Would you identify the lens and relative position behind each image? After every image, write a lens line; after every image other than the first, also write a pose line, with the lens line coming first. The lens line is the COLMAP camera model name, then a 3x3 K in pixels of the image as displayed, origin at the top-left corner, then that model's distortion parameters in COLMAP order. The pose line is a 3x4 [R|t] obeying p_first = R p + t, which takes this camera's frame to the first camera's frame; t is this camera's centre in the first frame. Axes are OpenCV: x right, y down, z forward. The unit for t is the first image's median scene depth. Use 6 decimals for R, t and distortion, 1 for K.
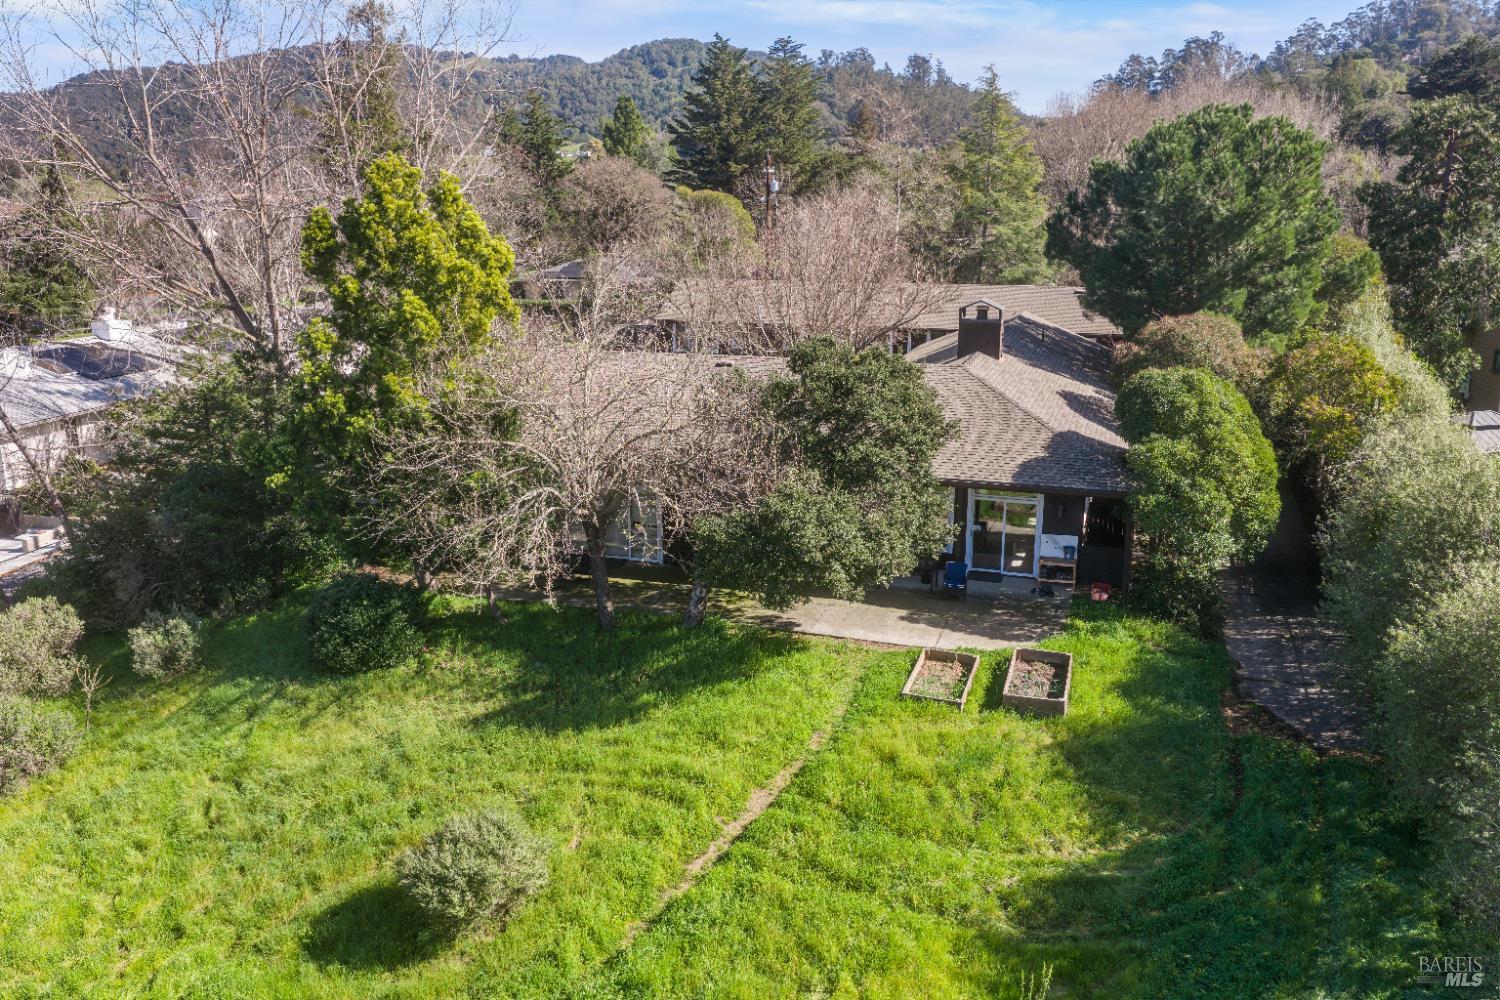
lens RADIAL K [[1241.7, 0, 756.9], [0, 1241.7, 492.9], [0, 0, 1]] dist [0.007591, -0.015677]
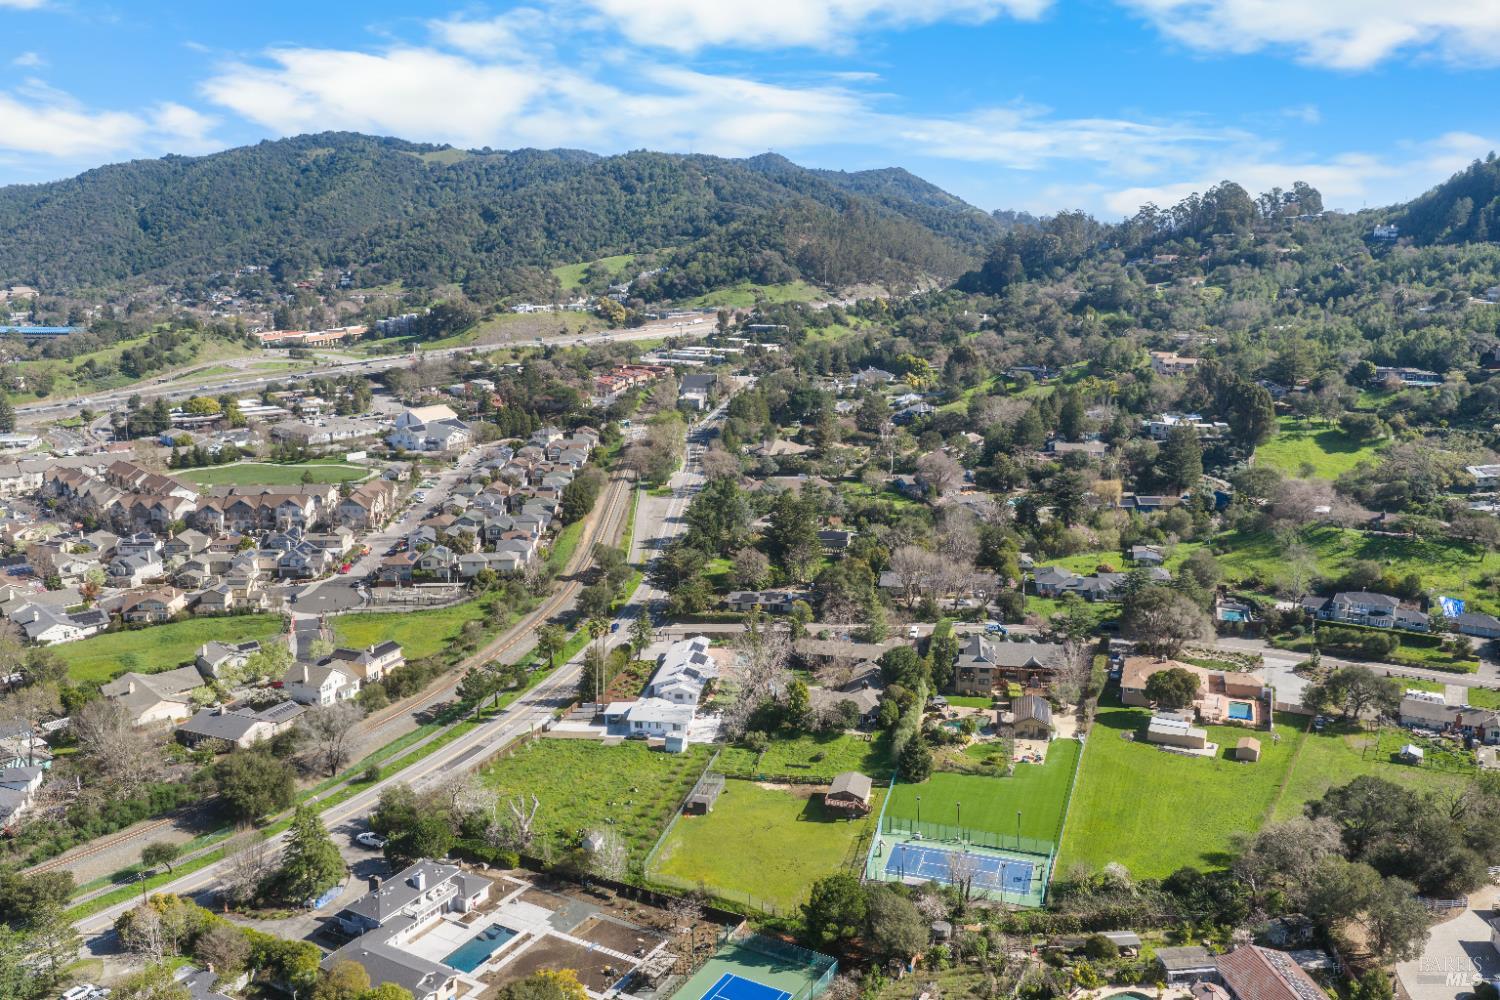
lens RADIAL K [[1241.7, 0, 746.6], [0, 1241.7, 500.7], [0, 0, 1]] dist [0.007591, -0.015677]
pose [[0.999083, -0.012291, 0.041019, -0.035783], [0.012867, 0.999822, -0.013796, -0.051124], [-0.040842, 0.014312, 0.999063, -0.281189]]
